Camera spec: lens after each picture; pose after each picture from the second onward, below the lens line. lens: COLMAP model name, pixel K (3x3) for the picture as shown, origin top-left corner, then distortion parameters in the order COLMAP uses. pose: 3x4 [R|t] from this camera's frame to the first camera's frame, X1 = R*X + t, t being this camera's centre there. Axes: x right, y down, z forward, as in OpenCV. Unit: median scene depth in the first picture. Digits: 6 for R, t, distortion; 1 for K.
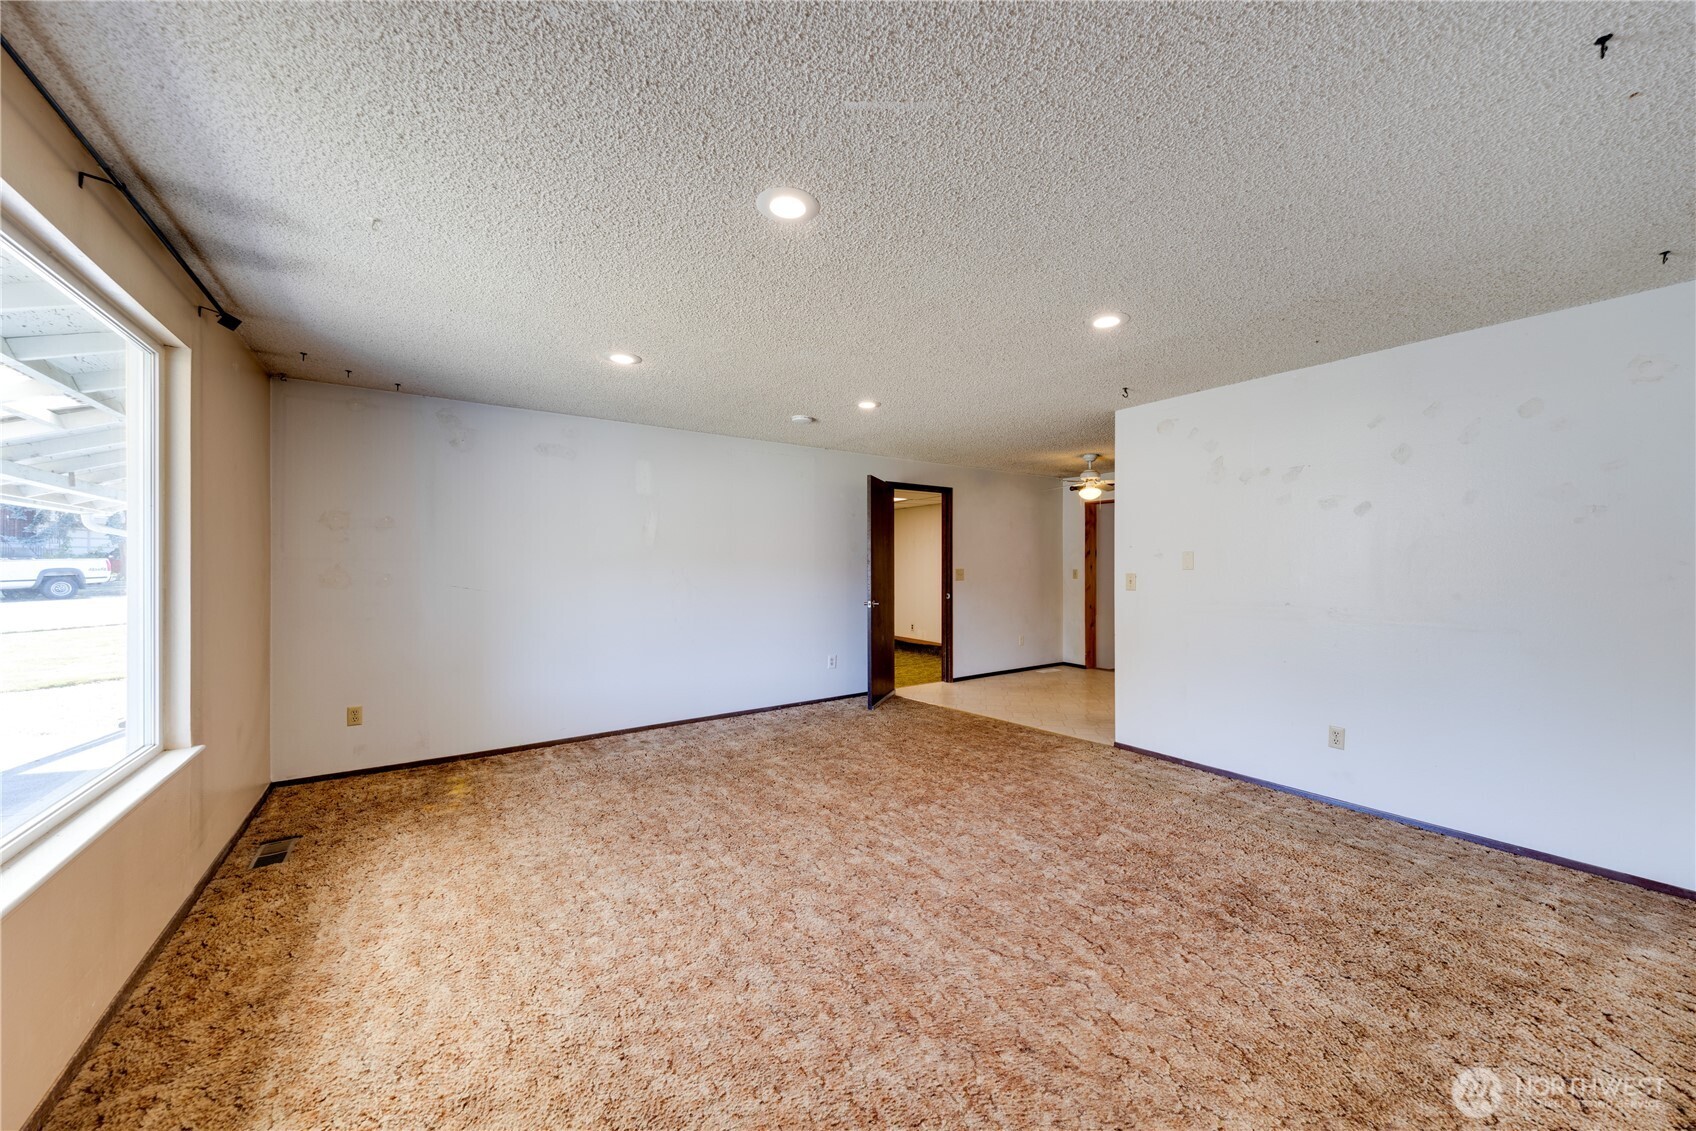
lens RADIAL K [[616.3, 0, 883.3], [0, 616.3, 561.5], [0, 0, 1]] dist [0.008142, -0.000413]
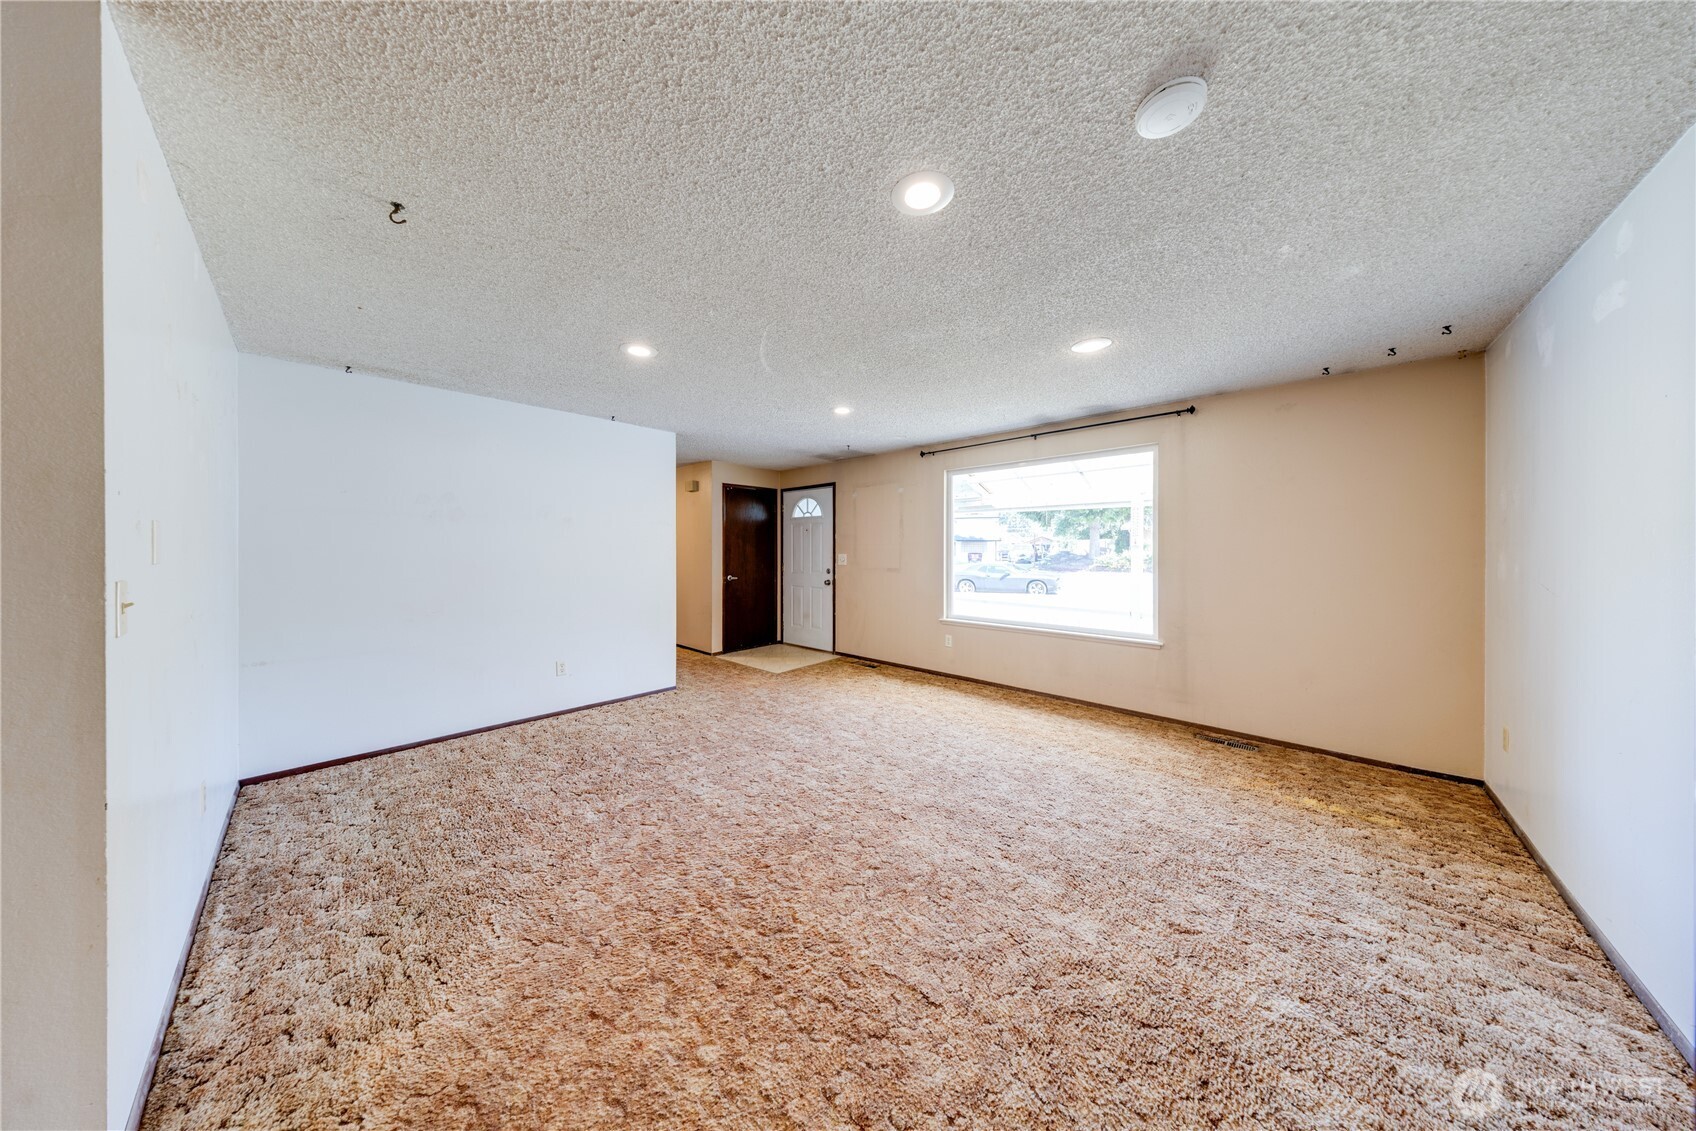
lens RADIAL K [[492.7, 0, 839.4], [0, 492.7, 559.4], [0, 0, 1]] dist [0.015317, -0.000133]
pose [[-0.983581, 0.009788, -0.180200, 0.122509], [0.006516, 0.999803, 0.018742, 0.003924], [0.180348, 0.017260, -0.983451, 1.685737]]
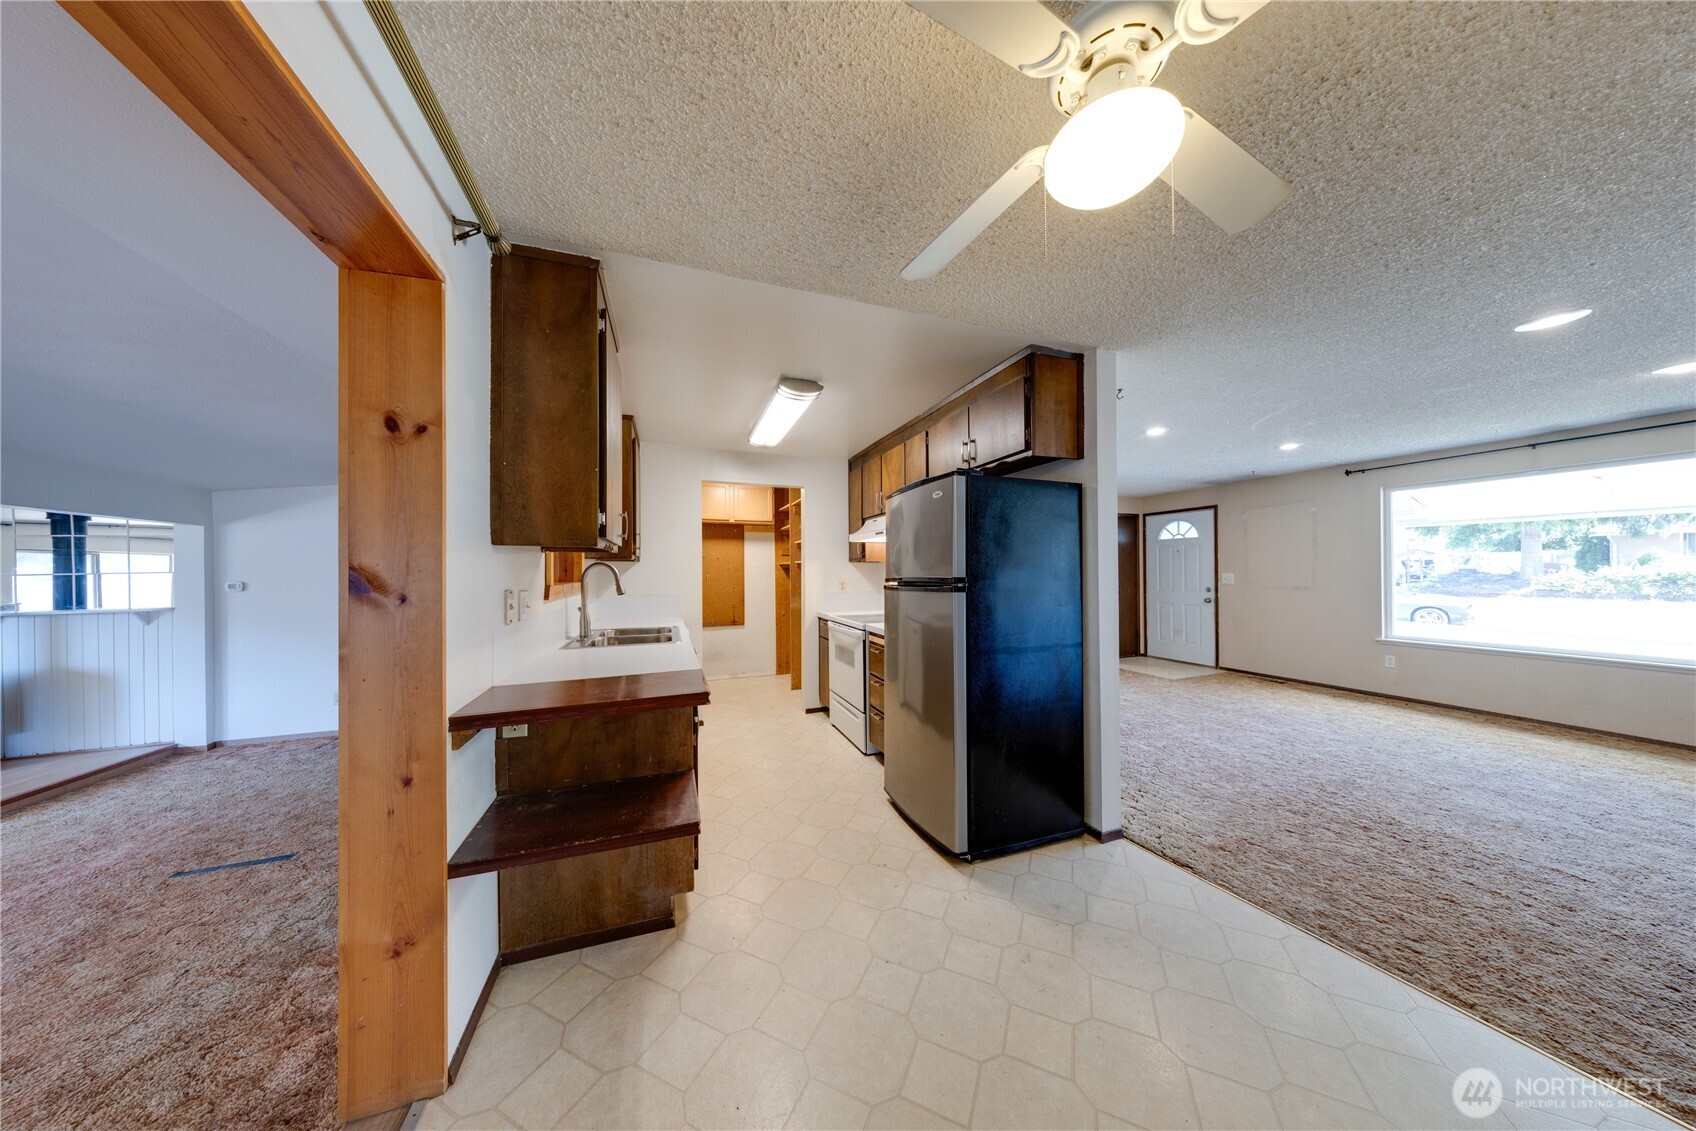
lens RADIAL K [[486.4, 0, 833.3], [0, 486.4, 572.3], [0, 0, 1]] dist [-0.006875, 0.000042]
pose [[-0.955767, 0.013318, 0.293823, 0.681664], [0.013332, 0.999909, -0.001955, -0.001640], [-0.293822, 0.002048, -0.955858, 2.126249]]
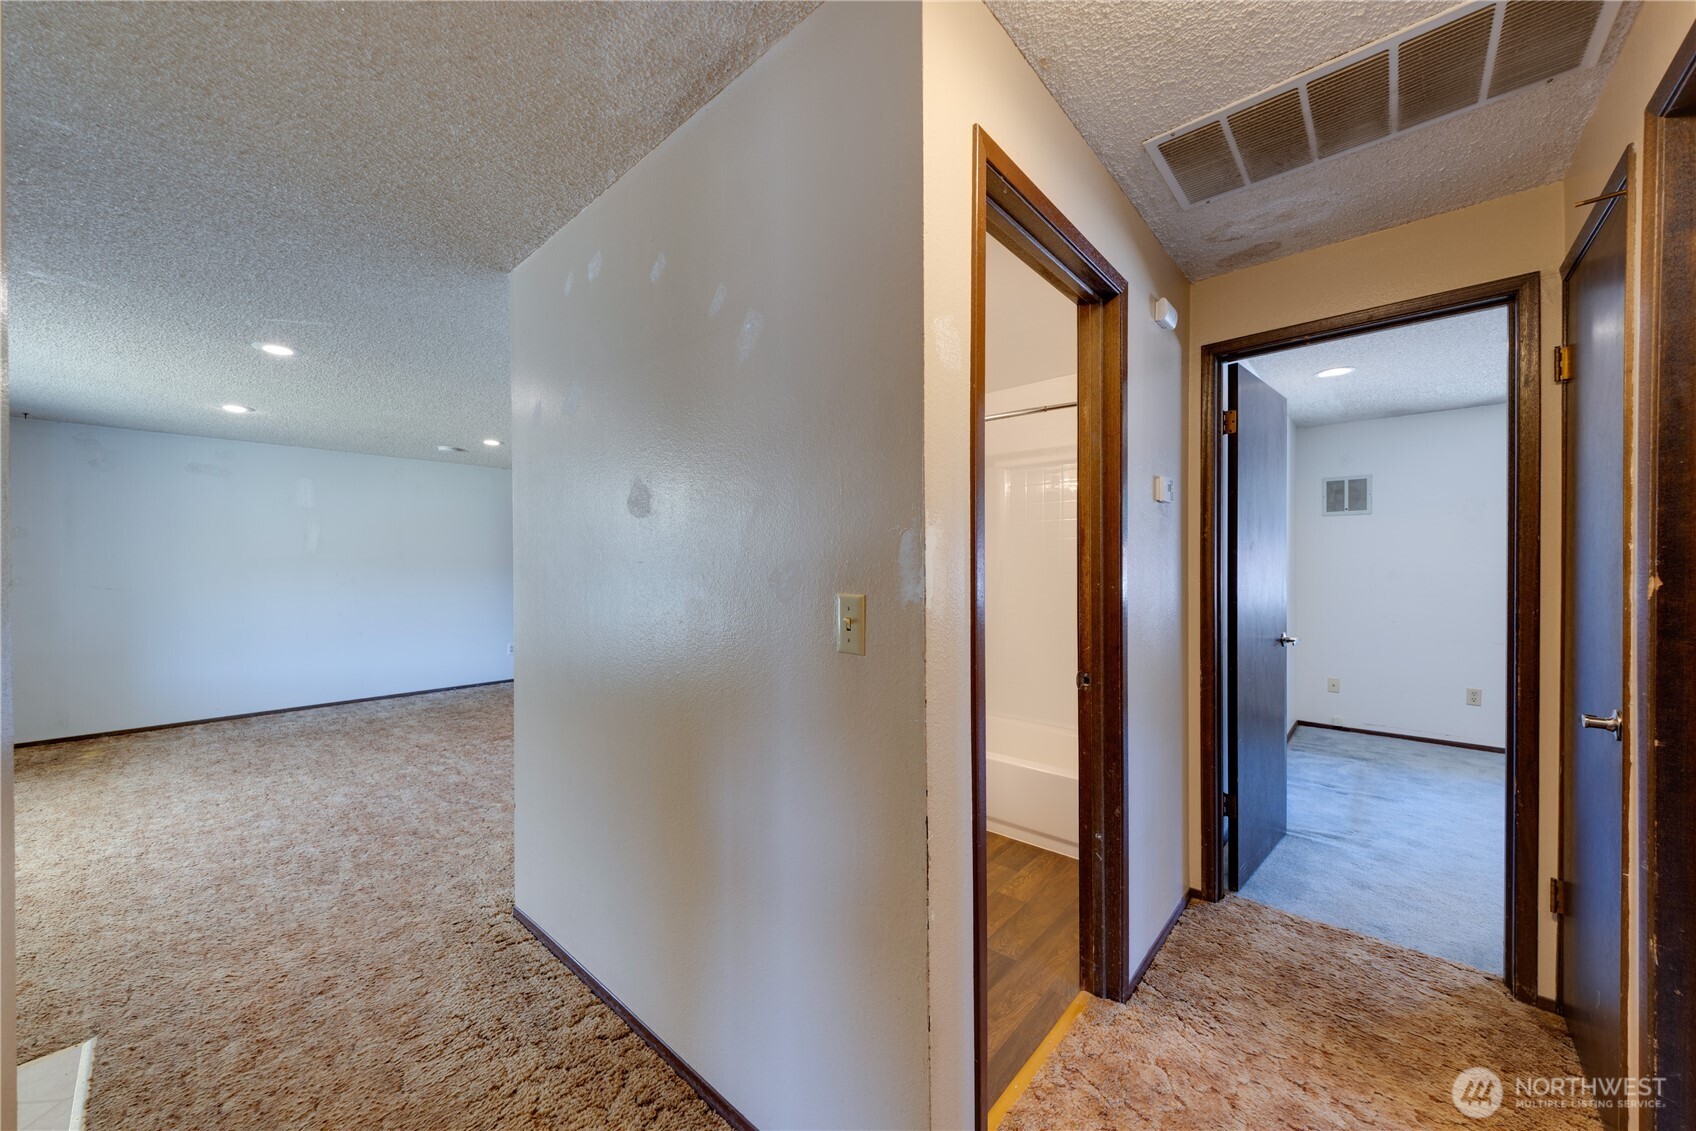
lens RADIAL K [[608.4, 0, 852.3], [0, 608.4, 569.3], [0, 0, 1]] dist [-0.000066, 0.000121]
pose [[0.977922, -0.002476, 0.208955, 0.556347], [0.001041, 0.999975, 0.006976, 0.000832], [-0.208967, -0.006605, 0.977900, -0.500699]]
